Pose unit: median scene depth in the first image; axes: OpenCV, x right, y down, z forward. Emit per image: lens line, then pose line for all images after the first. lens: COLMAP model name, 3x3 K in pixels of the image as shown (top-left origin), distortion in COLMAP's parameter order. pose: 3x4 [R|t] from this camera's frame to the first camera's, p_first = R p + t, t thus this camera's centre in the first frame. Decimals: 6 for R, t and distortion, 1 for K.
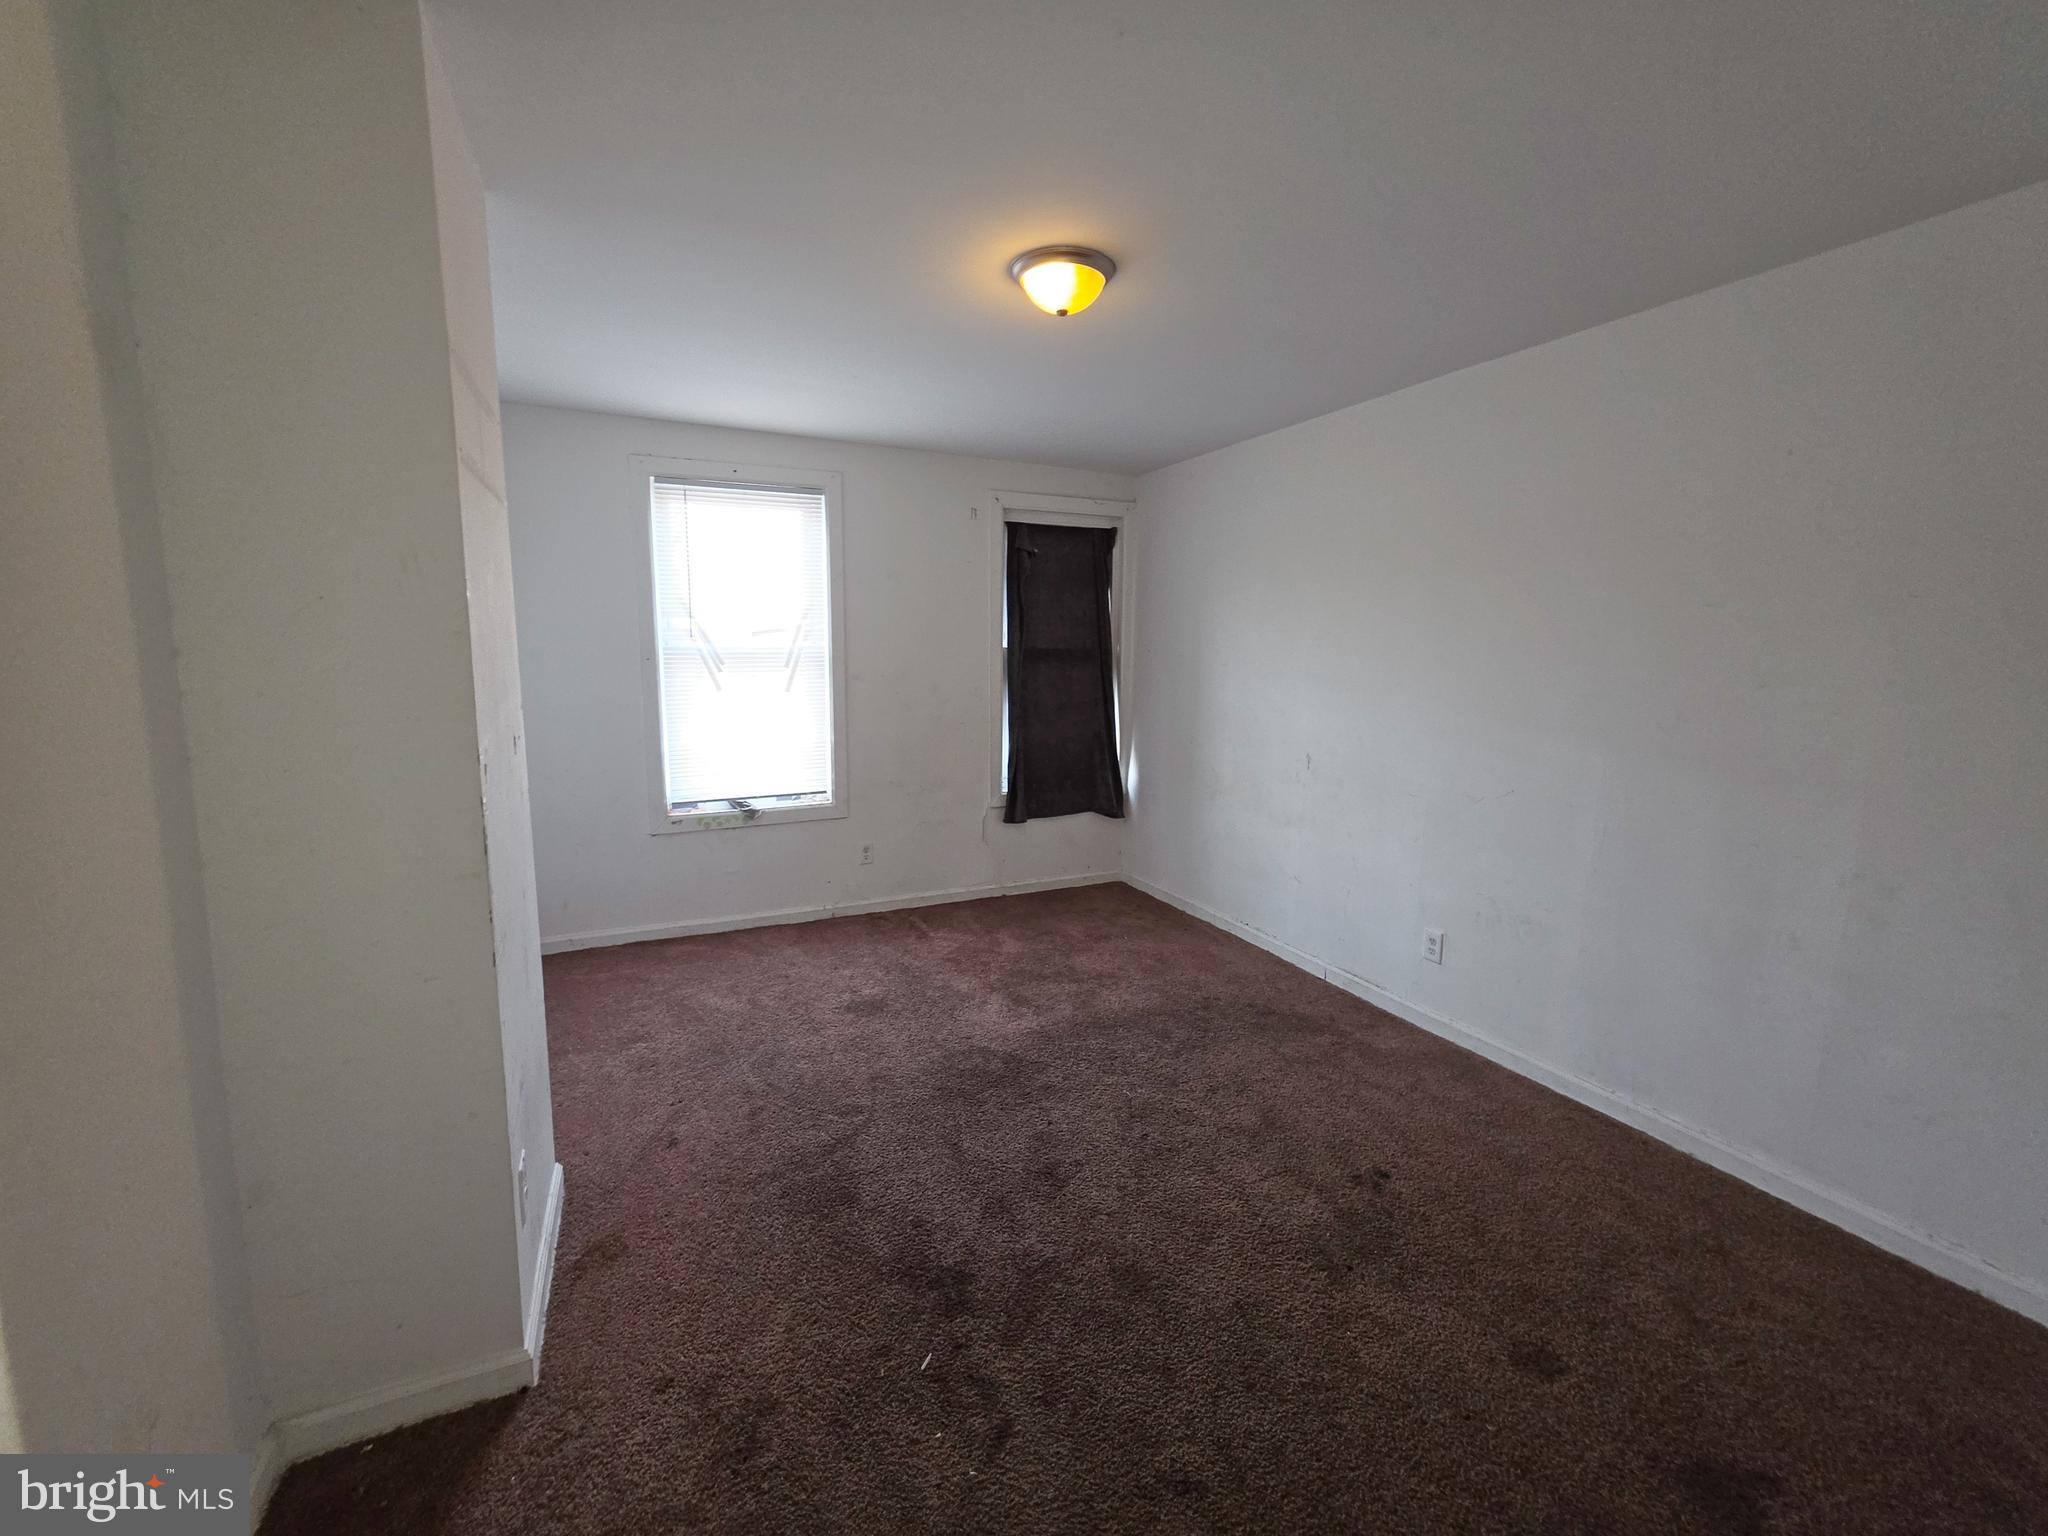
lens RADIAL K [[821.7, 0, 1020.0], [0, 821.7, 765.3], [0, 0, 1]] dist [0.000062, 0.000022]
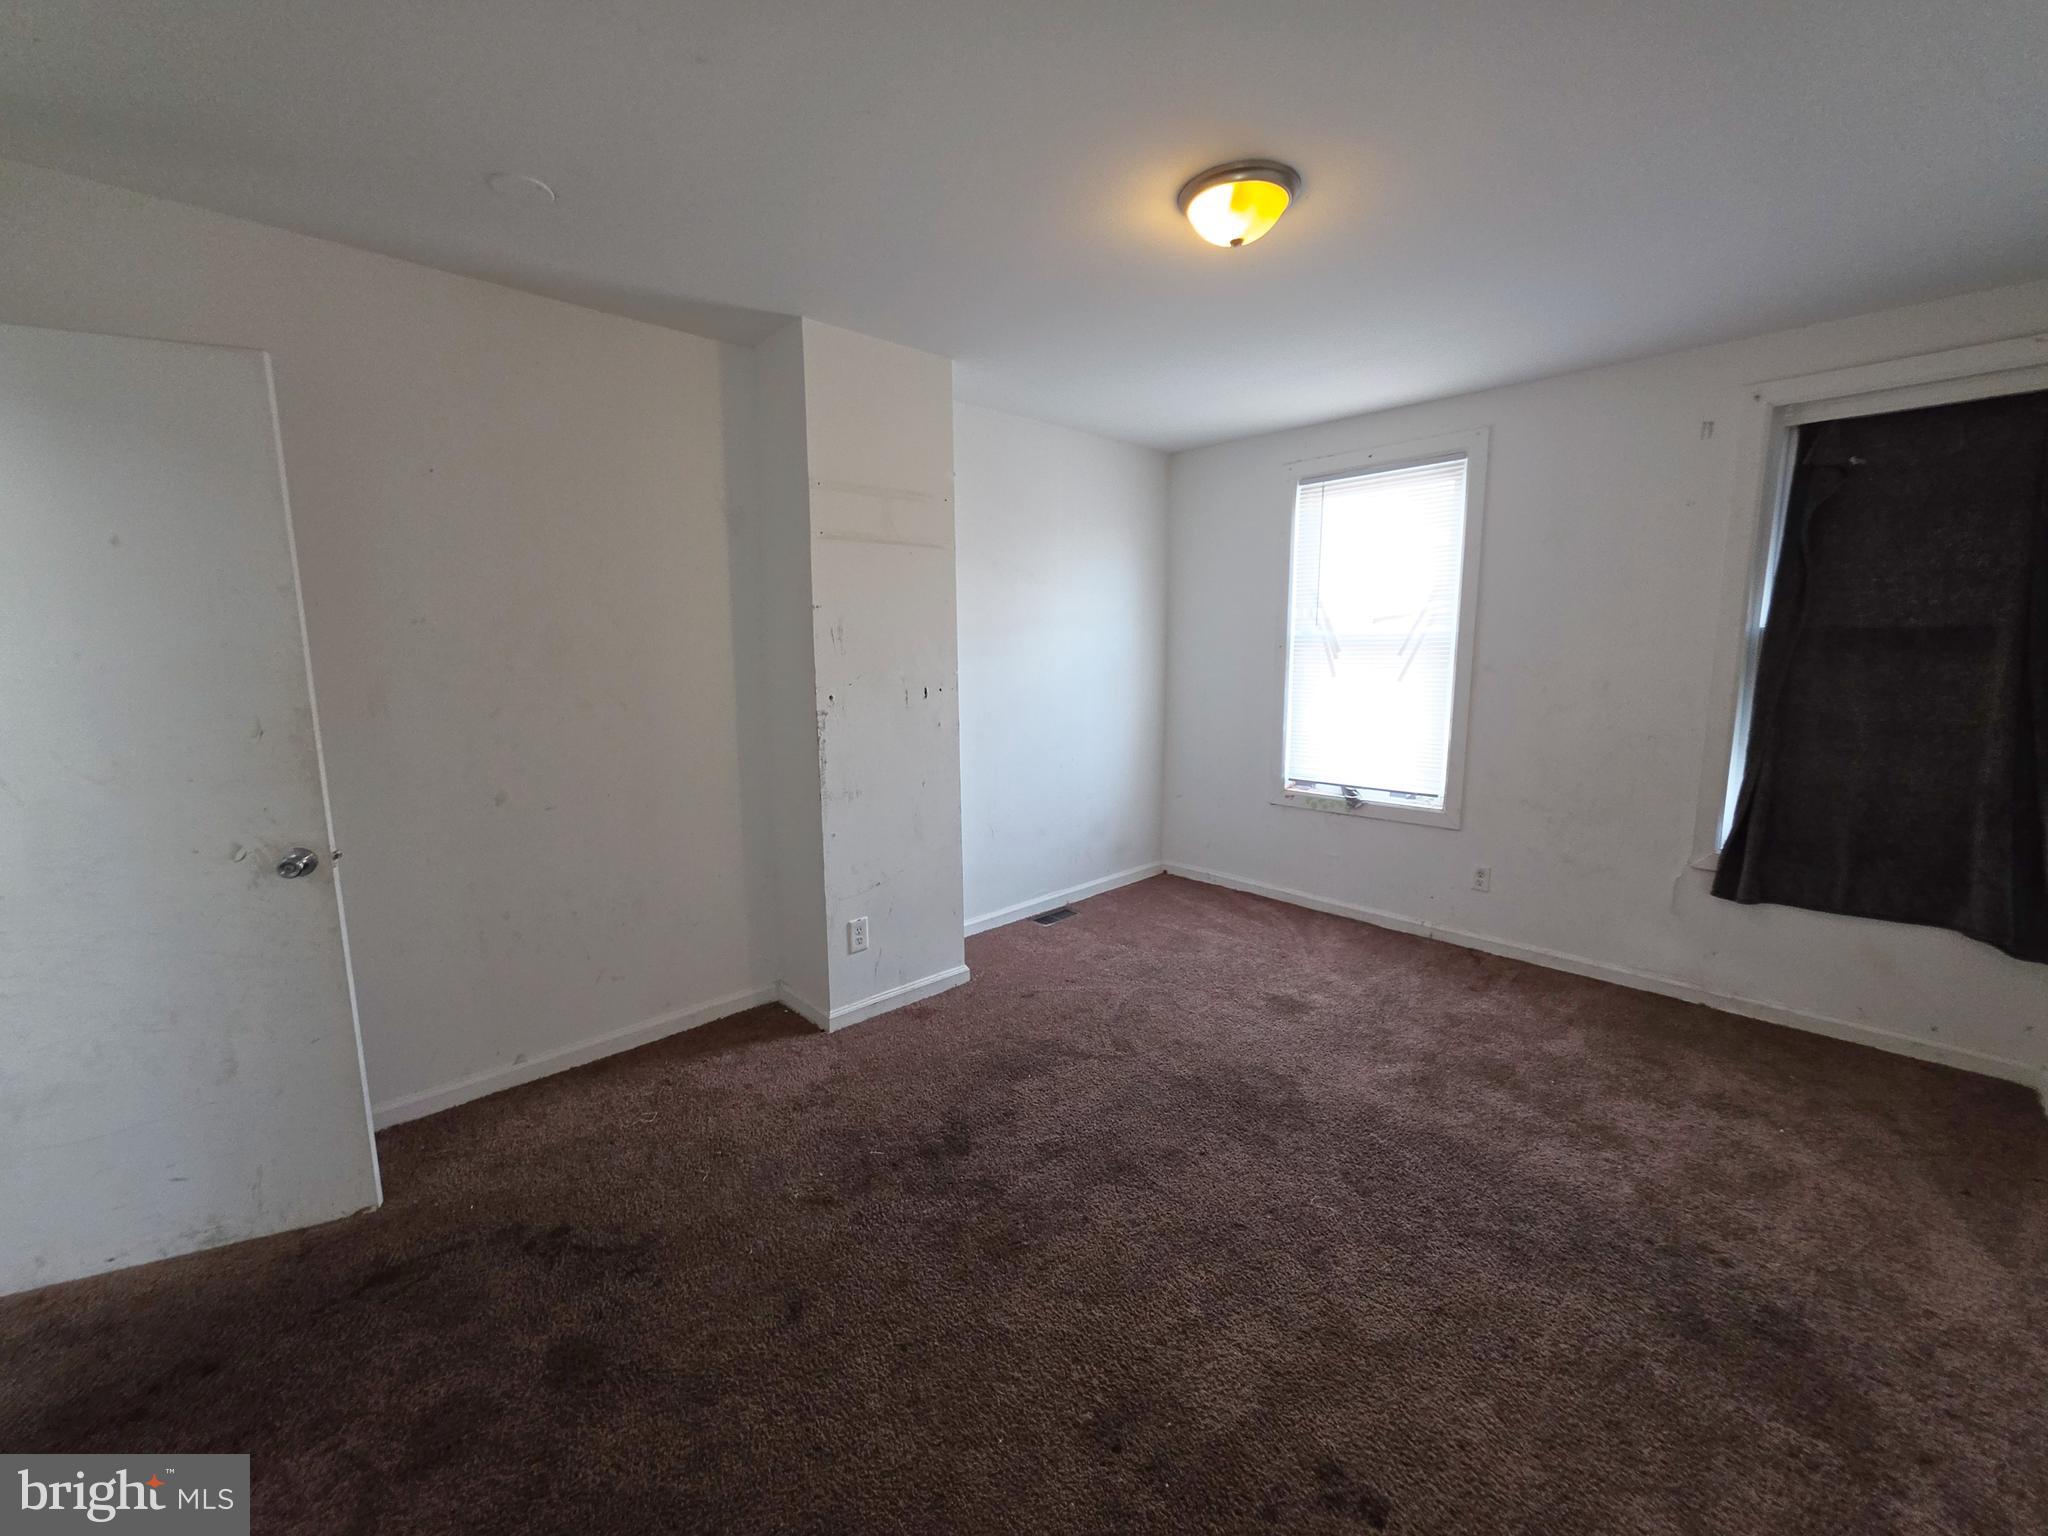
lens RADIAL K [[821.7, 0, 1020.0], [0, 821.7, 765.3], [0, 0, 1]] dist [0.000062, 0.000022]
pose [[0.311107, 0.130732, -0.941340, 0.480671], [-0.127269, 0.987303, 0.095054, -0.029045], [0.941815, 0.090232, 0.323795, 0.300059]]
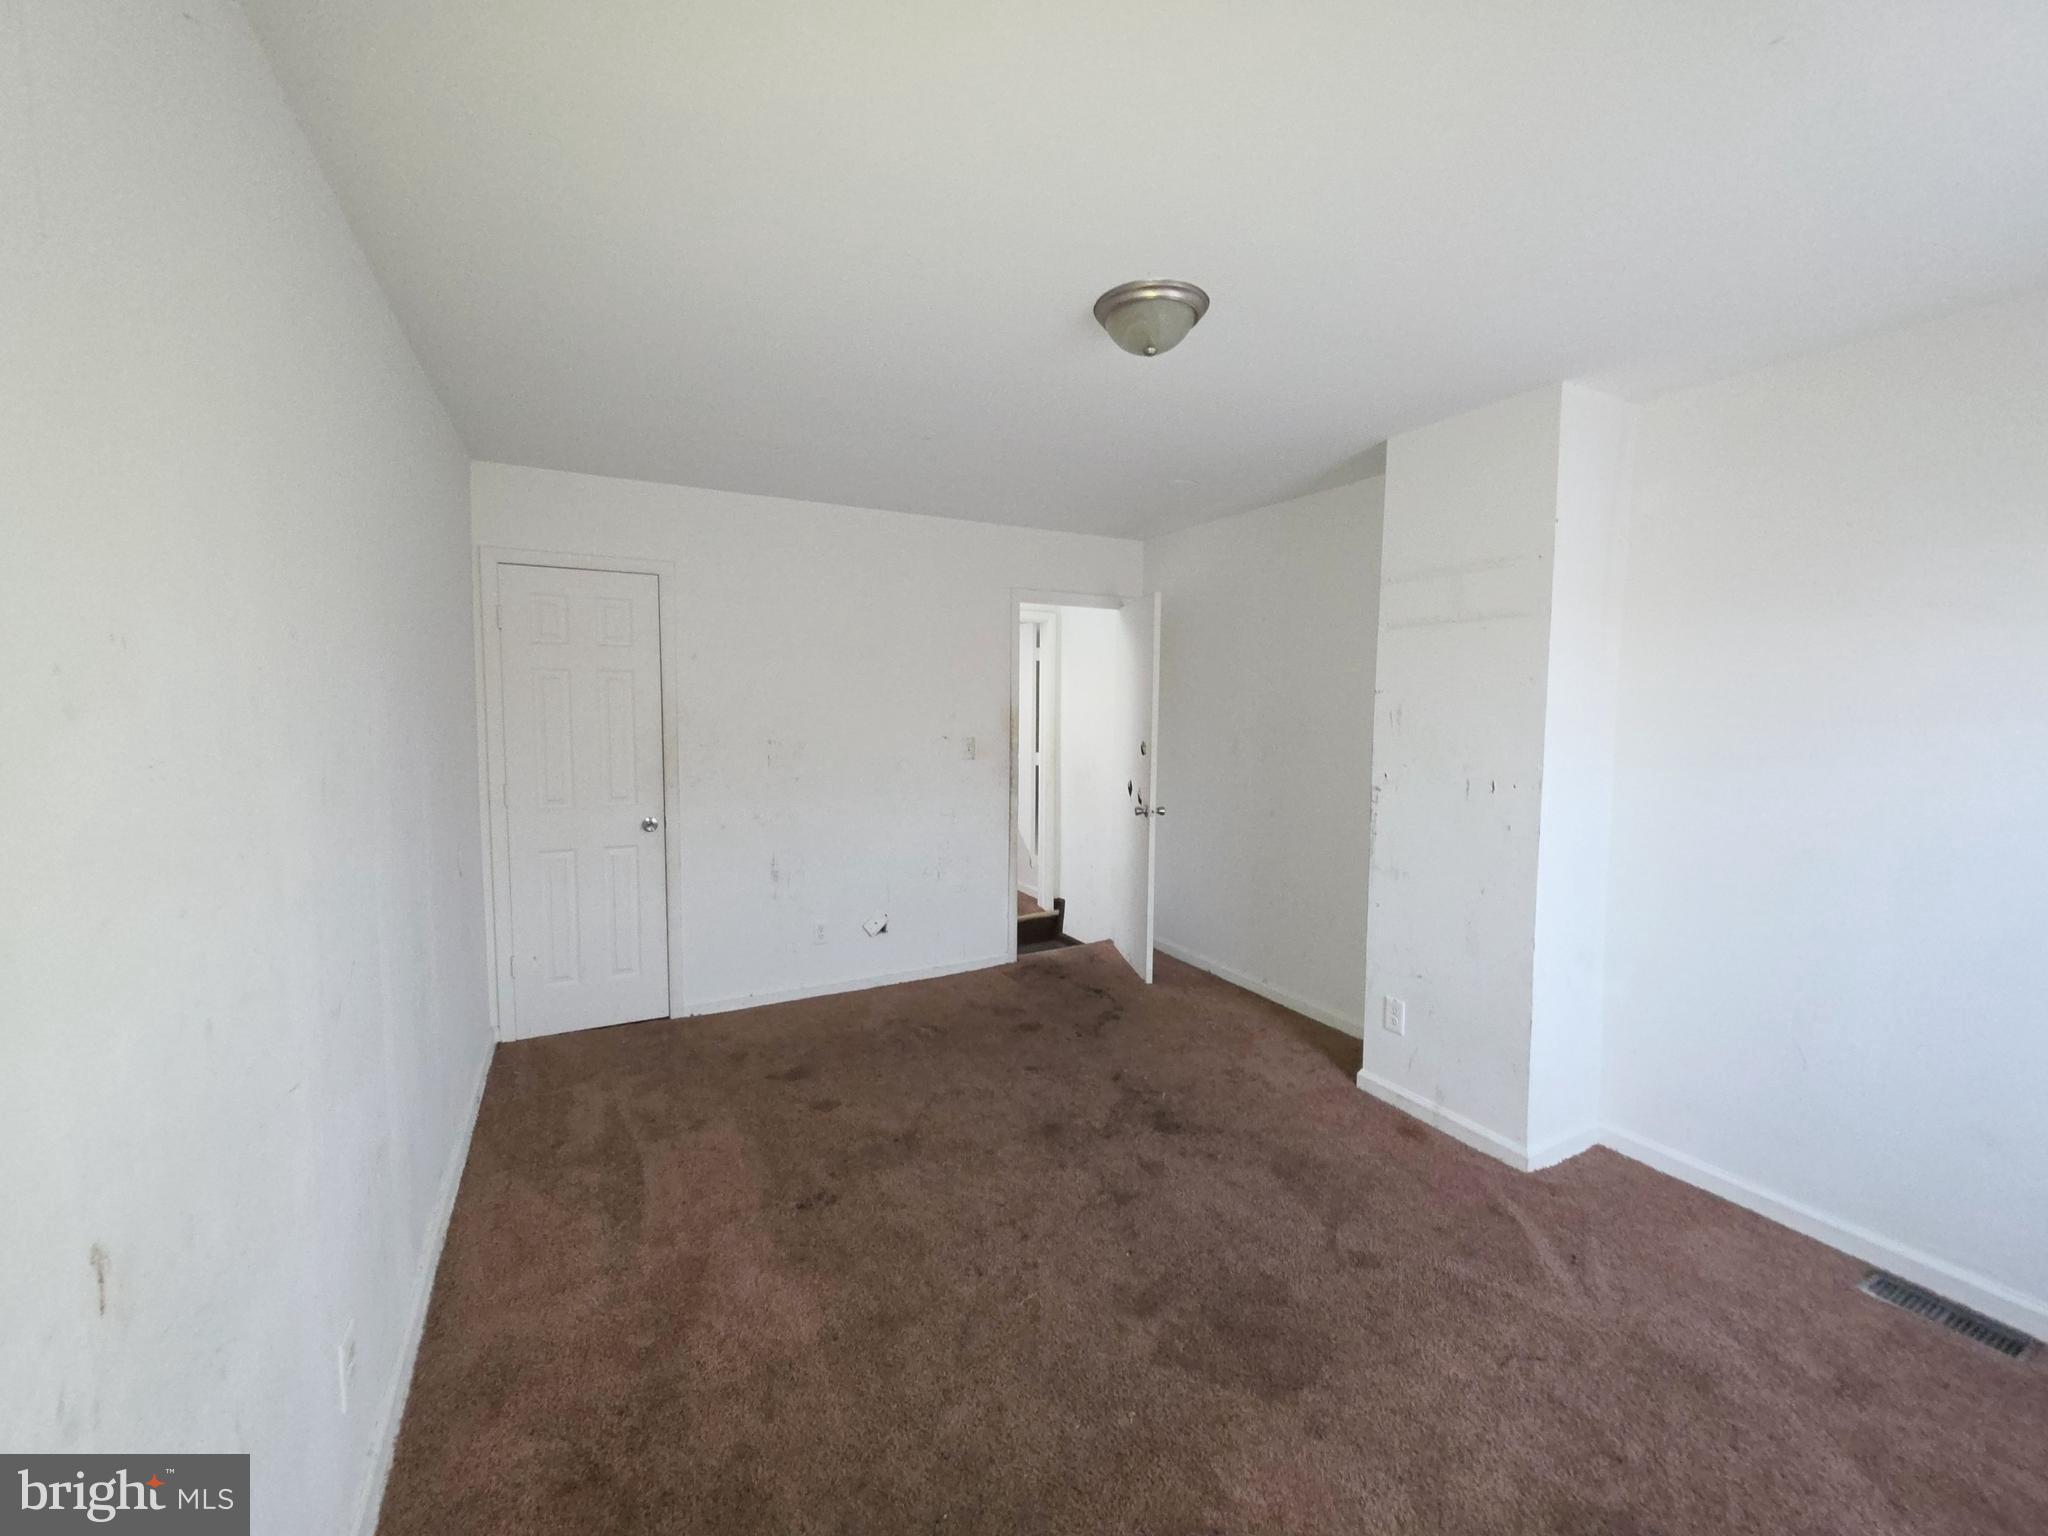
lens RADIAL K [[823.1, 0, 1020.4], [0, 823.1, 765.0], [0, 0, 1]] dist [-0.000619, -0.000217]
pose [[-0.999121, -0.018722, -0.037494, 0.119597], [-0.026447, 0.975692, 0.217546, -0.162451], [0.032510, 0.218346, -0.975330, 1.090114]]
